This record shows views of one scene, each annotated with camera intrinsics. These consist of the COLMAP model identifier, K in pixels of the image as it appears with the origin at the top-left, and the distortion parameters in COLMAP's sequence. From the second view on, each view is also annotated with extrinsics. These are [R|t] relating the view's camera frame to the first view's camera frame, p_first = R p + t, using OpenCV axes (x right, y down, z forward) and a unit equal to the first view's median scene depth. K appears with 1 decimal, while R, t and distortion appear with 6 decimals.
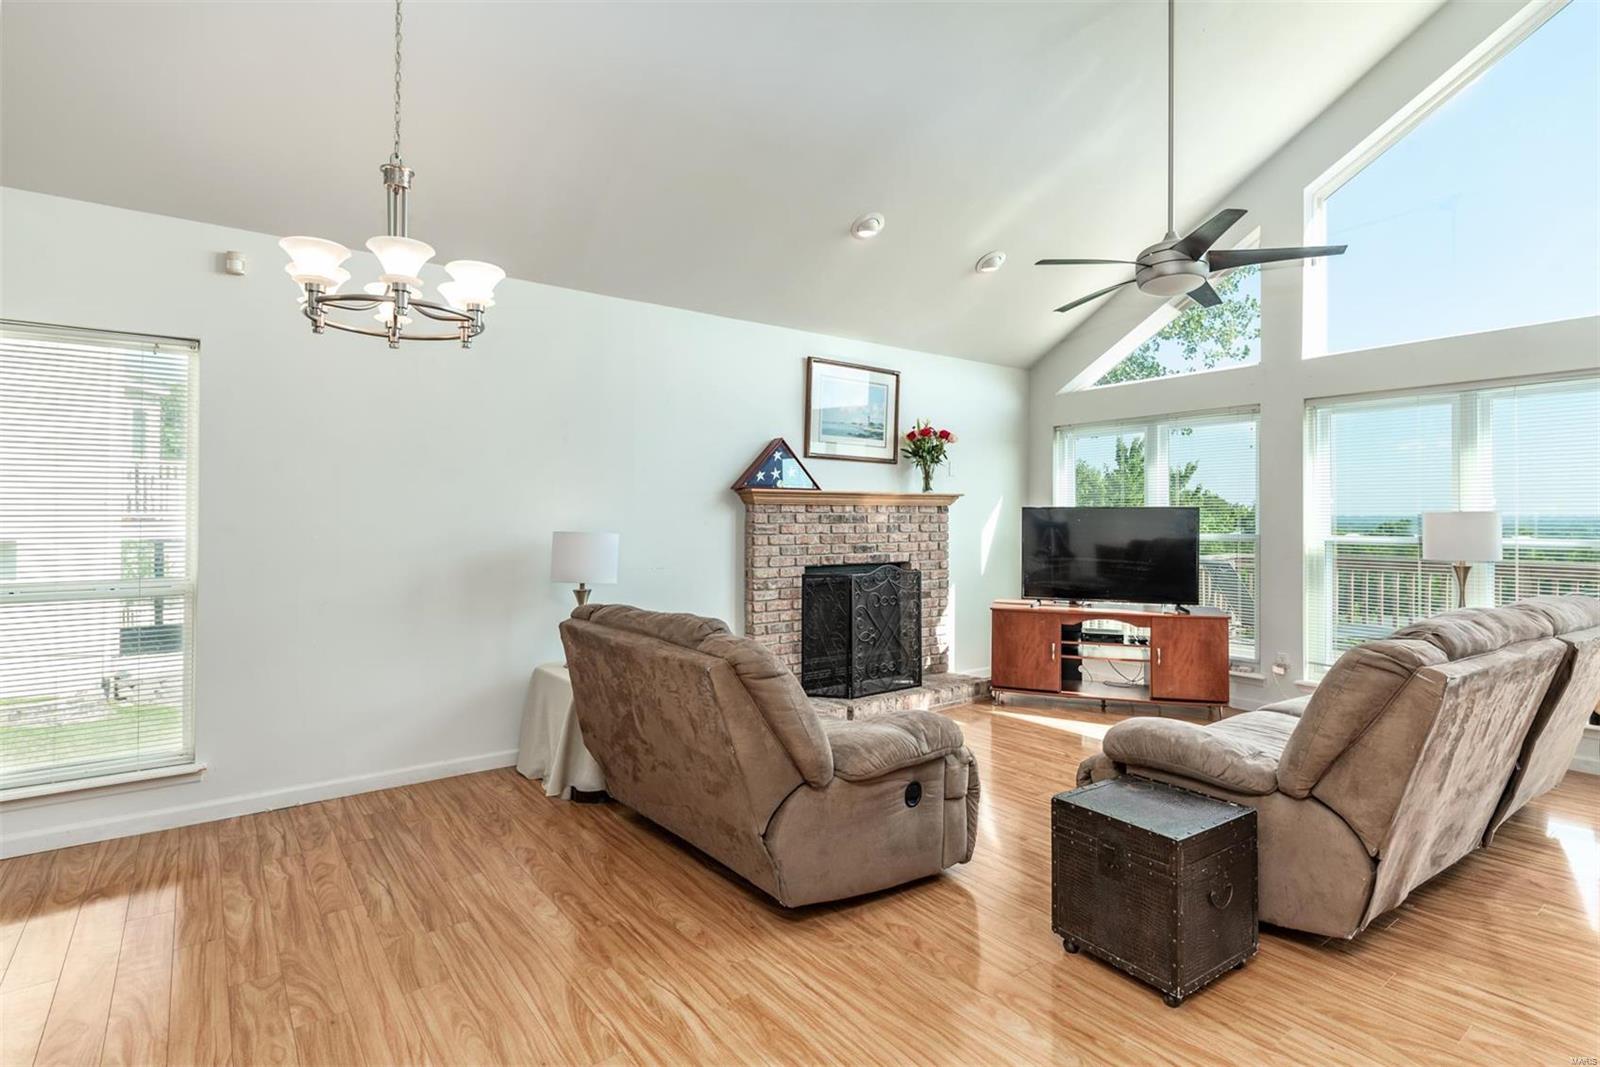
lens RADIAL K [[800.8, 0, 804.7], [0, 800.8, 507.9], [0, 0, 1]] dist [0.017428, -0.008911]
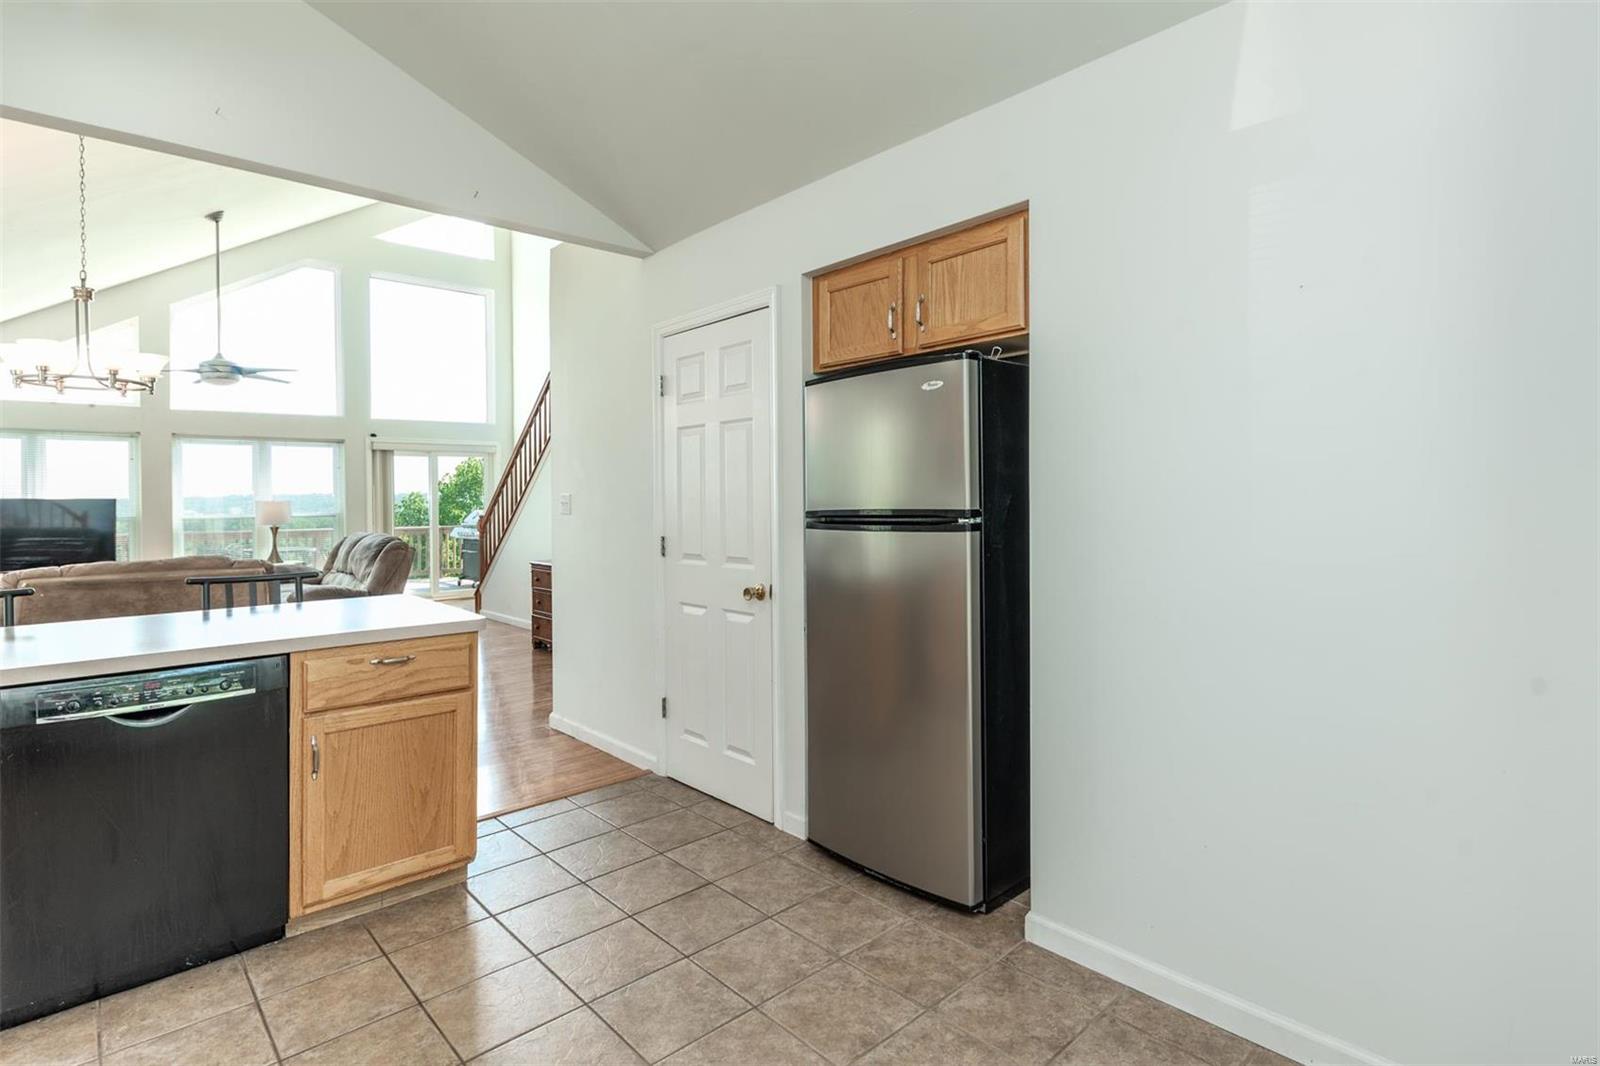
lens RADIAL K [[800.3, 0, 807.4], [0, 800.3, 513.8], [0, 0, 1]] dist [0.015476, -0.009540]
pose [[-0.098344, -0.020190, 0.994948, -1.490906], [0.000174, 0.999794, 0.020305, -0.003976], [-0.995152, 0.002170, -0.098321, -0.181325]]
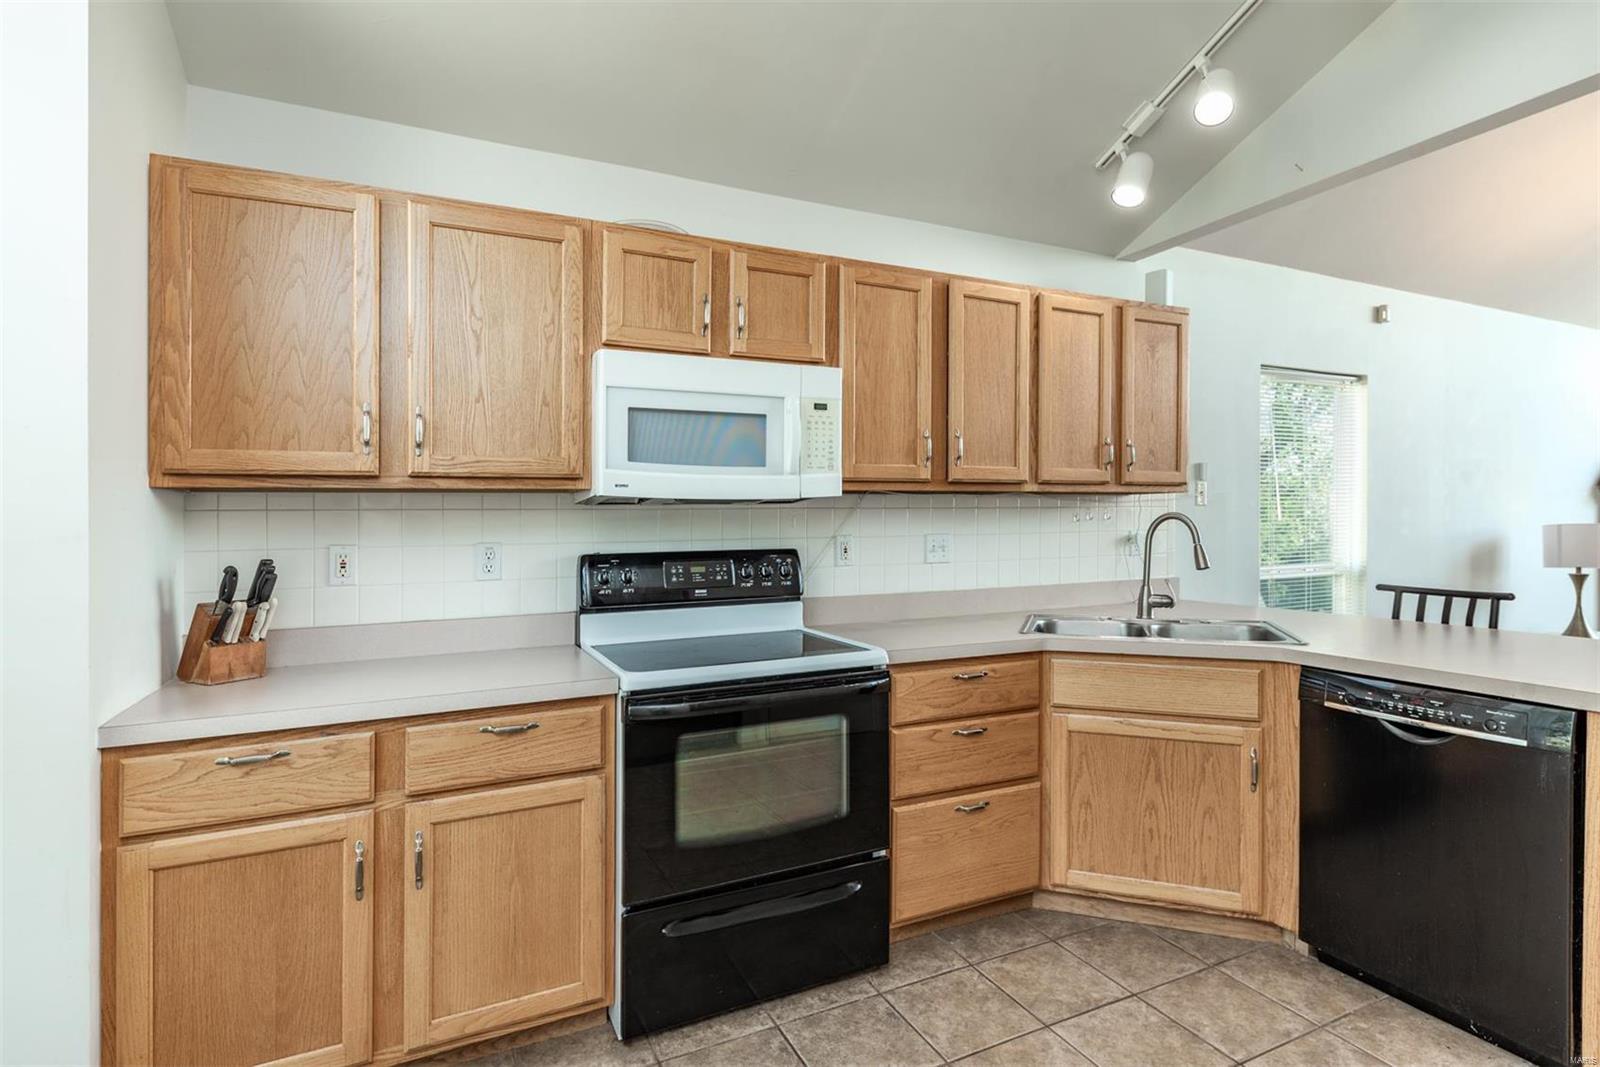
lens RADIAL K [[800.3, 0, 807.4], [0, 800.3, 514.3], [0, 0, 1]] dist [0.015476, -0.009540]
pose [[0.979852, -0.013987, -0.199233, -1.204306], [0.015088, 0.999878, 0.004008, -0.005702], [0.199152, -0.006933, 0.979944, -0.370229]]
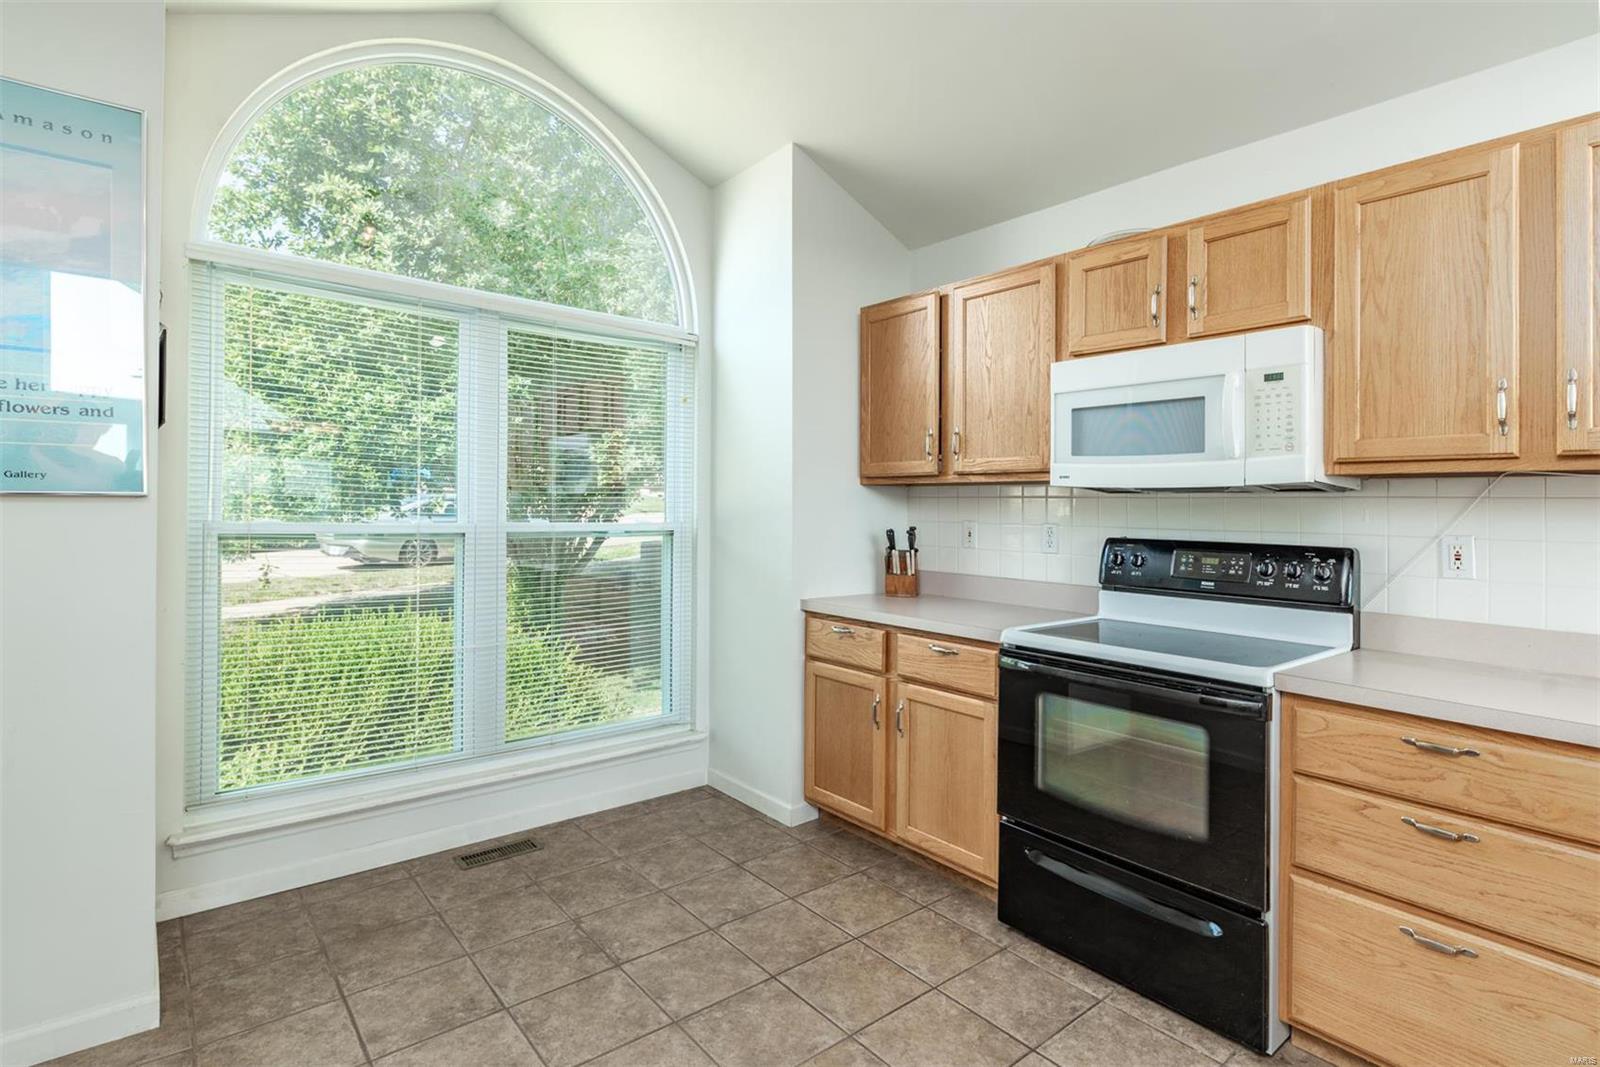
lens RADIAL K [[796.1, 0, 796.7], [0, 796.1, 494.4], [0, 0, 1]] dist [0.004168, 0.000044]
pose [[0.032904, -0.015049, -0.999345, -0.805114], [-0.000719, 0.999886, -0.015081, -0.001469], [0.999458, 0.001215, 0.032889, -0.088887]]
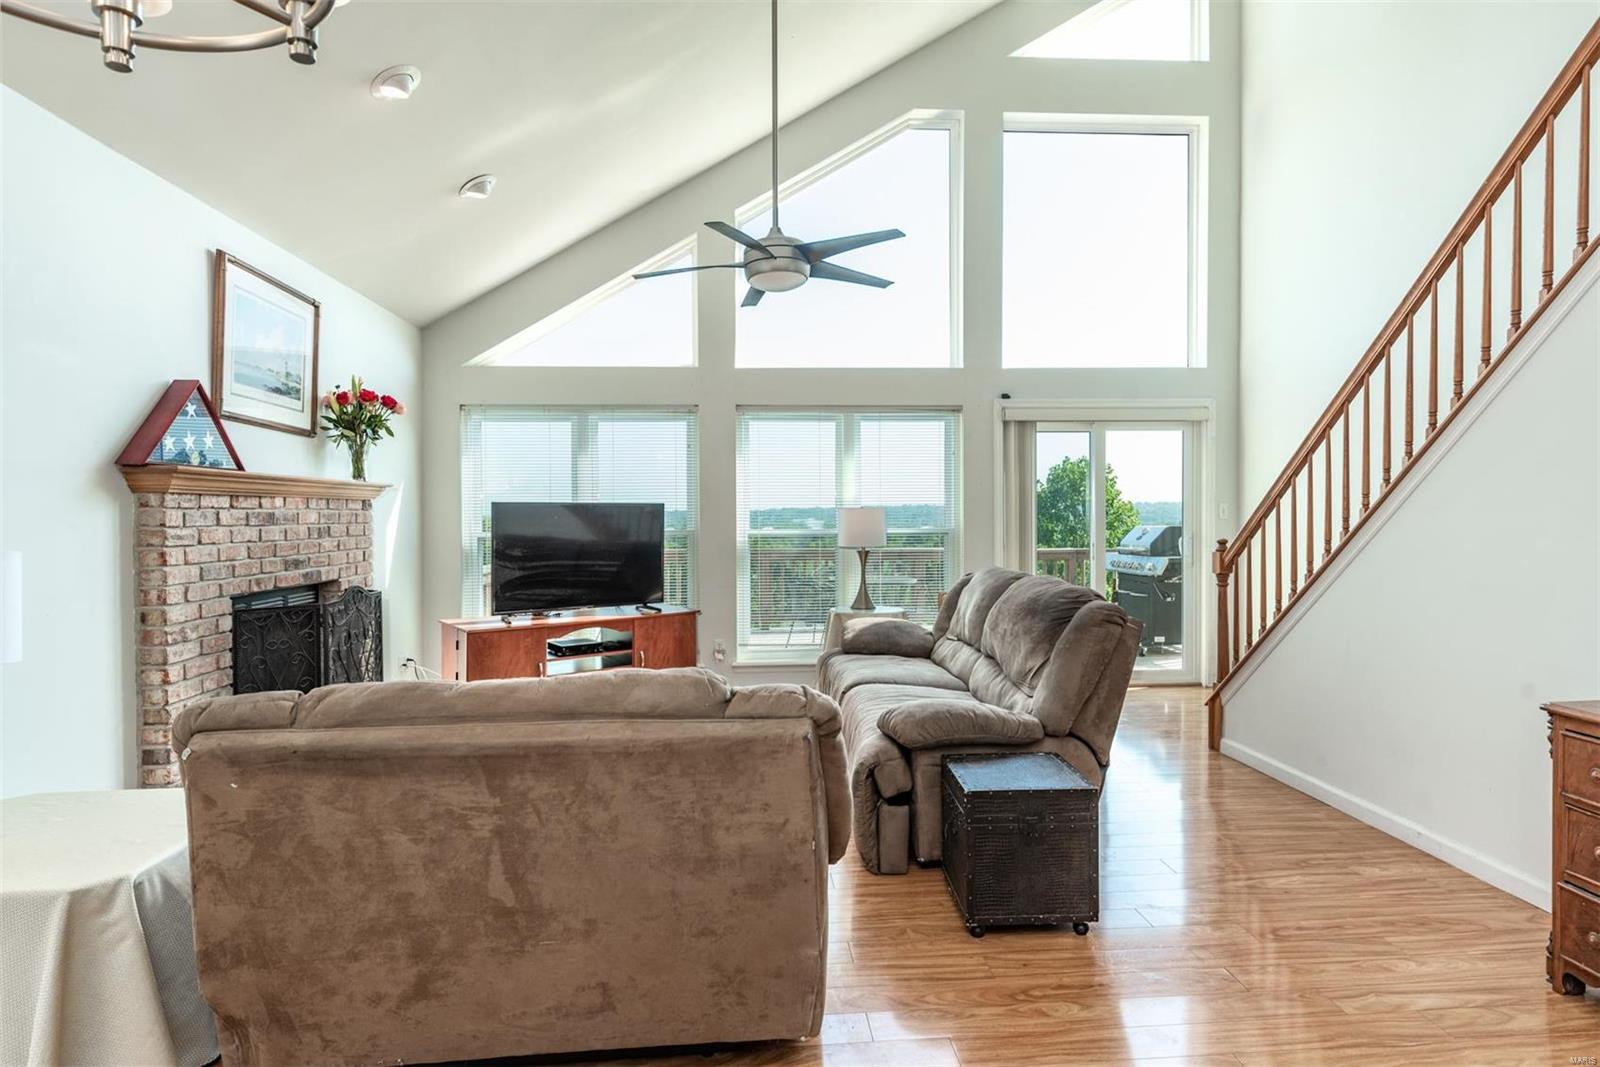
lens RADIAL K [[885.5, 0, 795.3], [0, 885.5, 526.3], [0, 0, 1]] dist [-0.000147, 0.000088]
pose [[0.542167, -0.016539, 0.840108, -0.432986], [-0.000166, 0.999804, 0.019791, 0.008176], [-0.840270, -0.010869, 0.542059, 0.362097]]
